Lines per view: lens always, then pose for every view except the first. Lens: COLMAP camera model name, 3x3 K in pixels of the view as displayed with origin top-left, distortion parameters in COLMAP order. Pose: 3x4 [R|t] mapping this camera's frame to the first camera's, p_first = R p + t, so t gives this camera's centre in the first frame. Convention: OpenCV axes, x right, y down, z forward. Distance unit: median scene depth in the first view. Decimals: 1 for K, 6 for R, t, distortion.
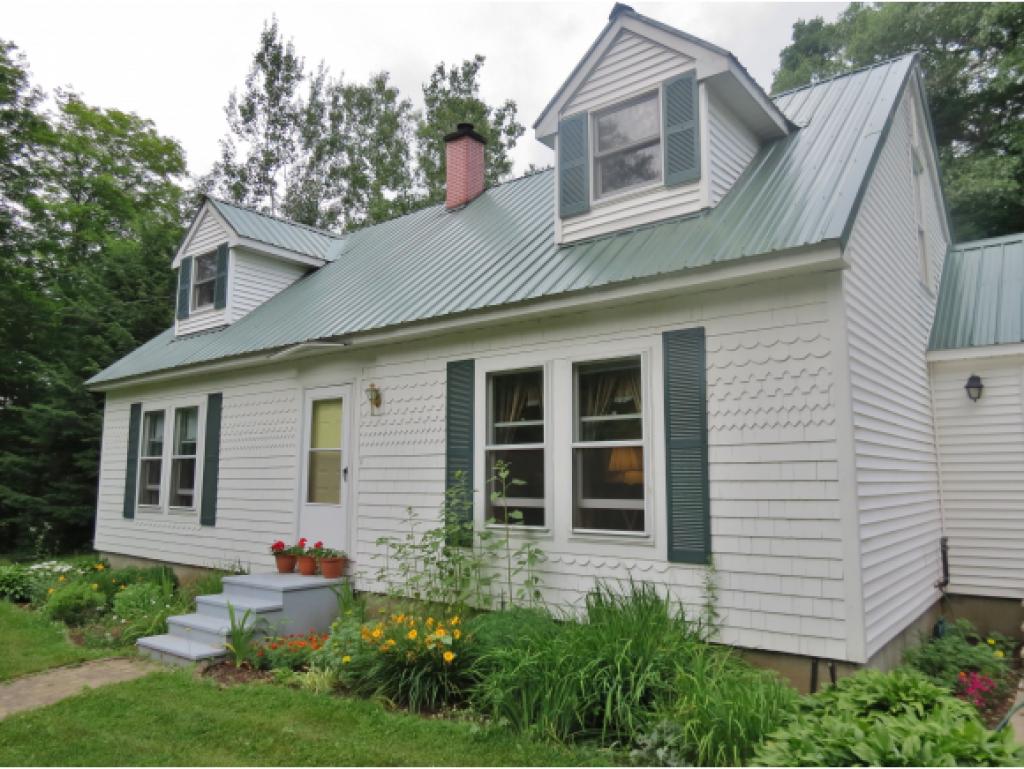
lens RADIAL K [[728.3, 0, 508.9], [0, 728.3, 387.1], [0, 0, 1]] dist [-0.032325, 0.005586]
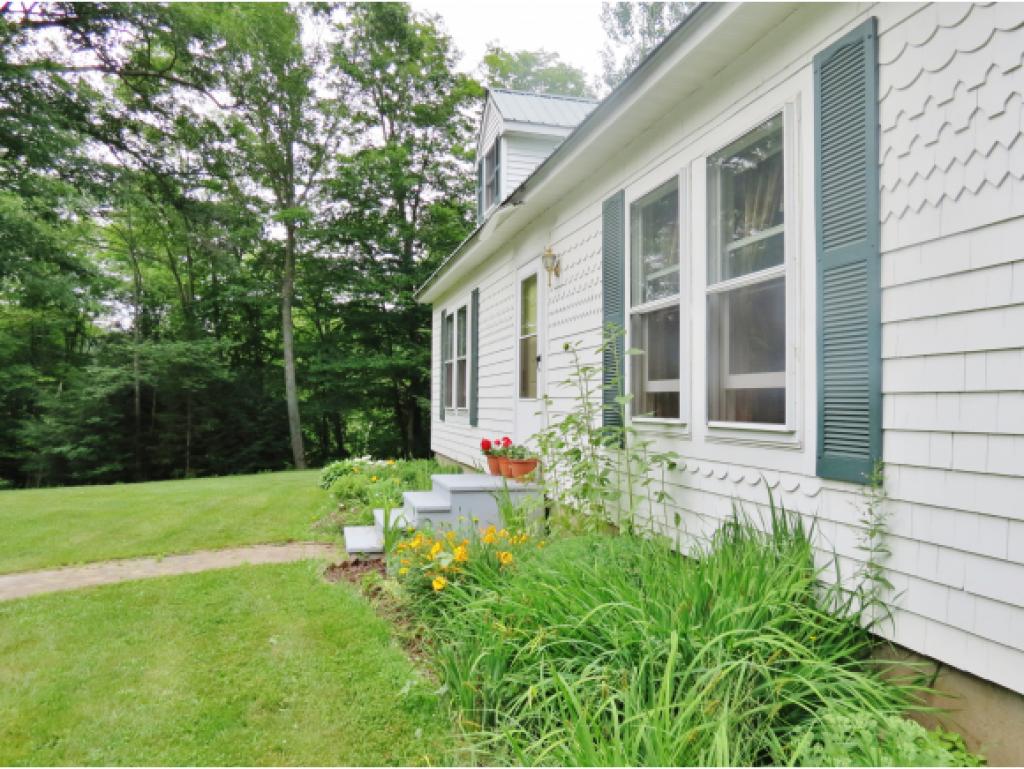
lens RADIAL K [[728.3, 0, 513.0], [0, 728.3, 384.0], [0, 0, 1]] dist [-0.032325, 0.005586]
pose [[0.808154, -0.009955, -0.588888, 0.325644], [0.067681, 0.994803, 0.076064, 0.103682], [0.585070, -0.101328, 0.804628, 0.398301]]
